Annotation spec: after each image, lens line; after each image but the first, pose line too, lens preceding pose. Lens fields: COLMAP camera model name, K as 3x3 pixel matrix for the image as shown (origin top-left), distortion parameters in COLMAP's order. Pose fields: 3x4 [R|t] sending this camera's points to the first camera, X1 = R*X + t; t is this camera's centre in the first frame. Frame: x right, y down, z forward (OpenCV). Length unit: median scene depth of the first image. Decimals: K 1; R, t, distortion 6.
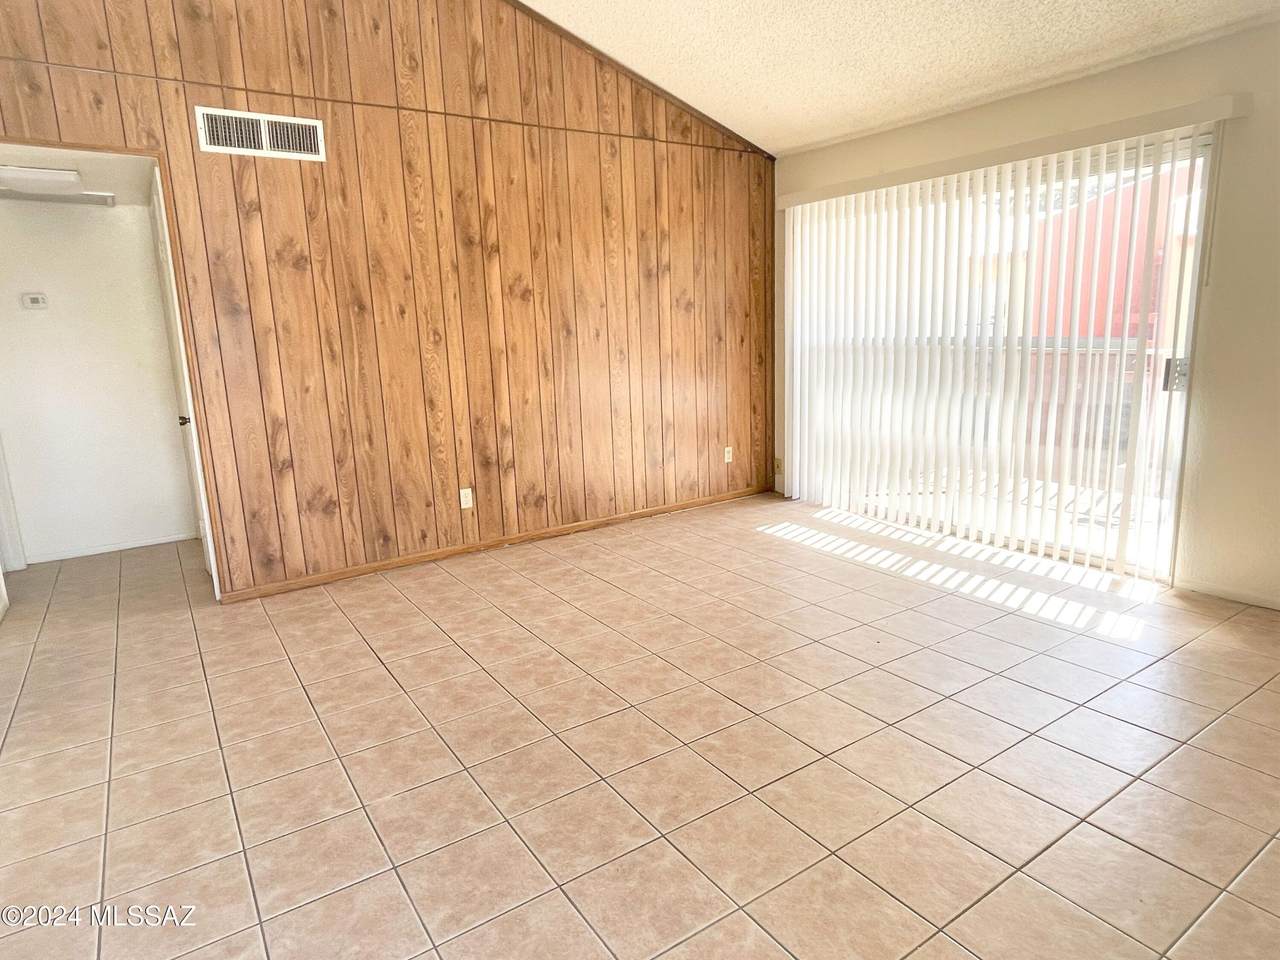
lens RADIAL K [[733.0, 0, 636.0], [0, 733.0, 477.5], [0, 0, 1]] dist [-0.005658, 0.000084]
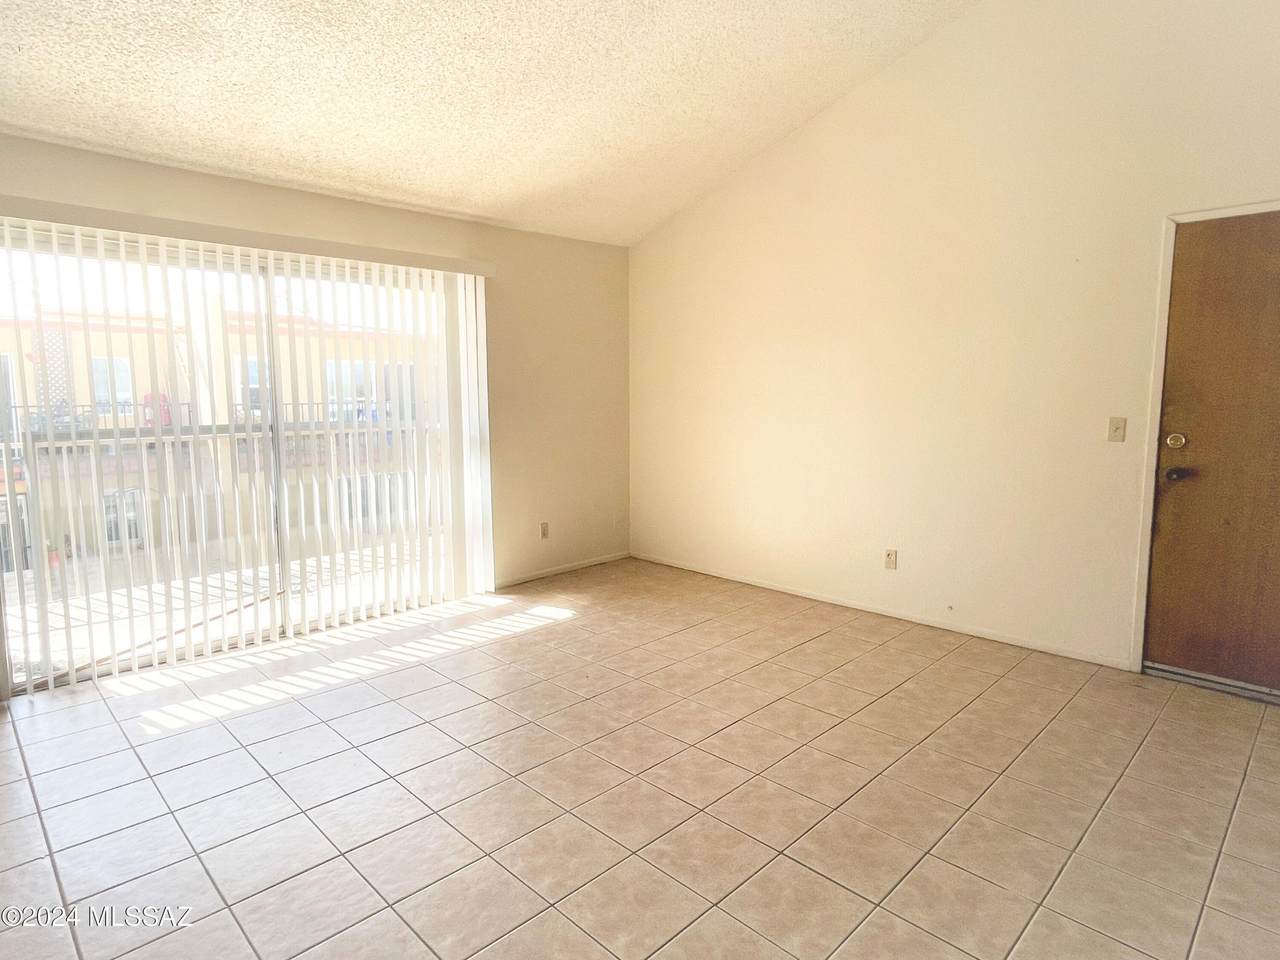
lens RADIAL K [[733.0, 0, 635.5], [0, 733.0, 473.3], [0, 0, 1]] dist [-0.005658, 0.000084]
pose [[-0.191572, -0.080401, 0.978180, -0.625923], [0.207405, 0.970816, 0.120415, -0.167008], [-0.959314, 0.225947, -0.169306, 0.838029]]
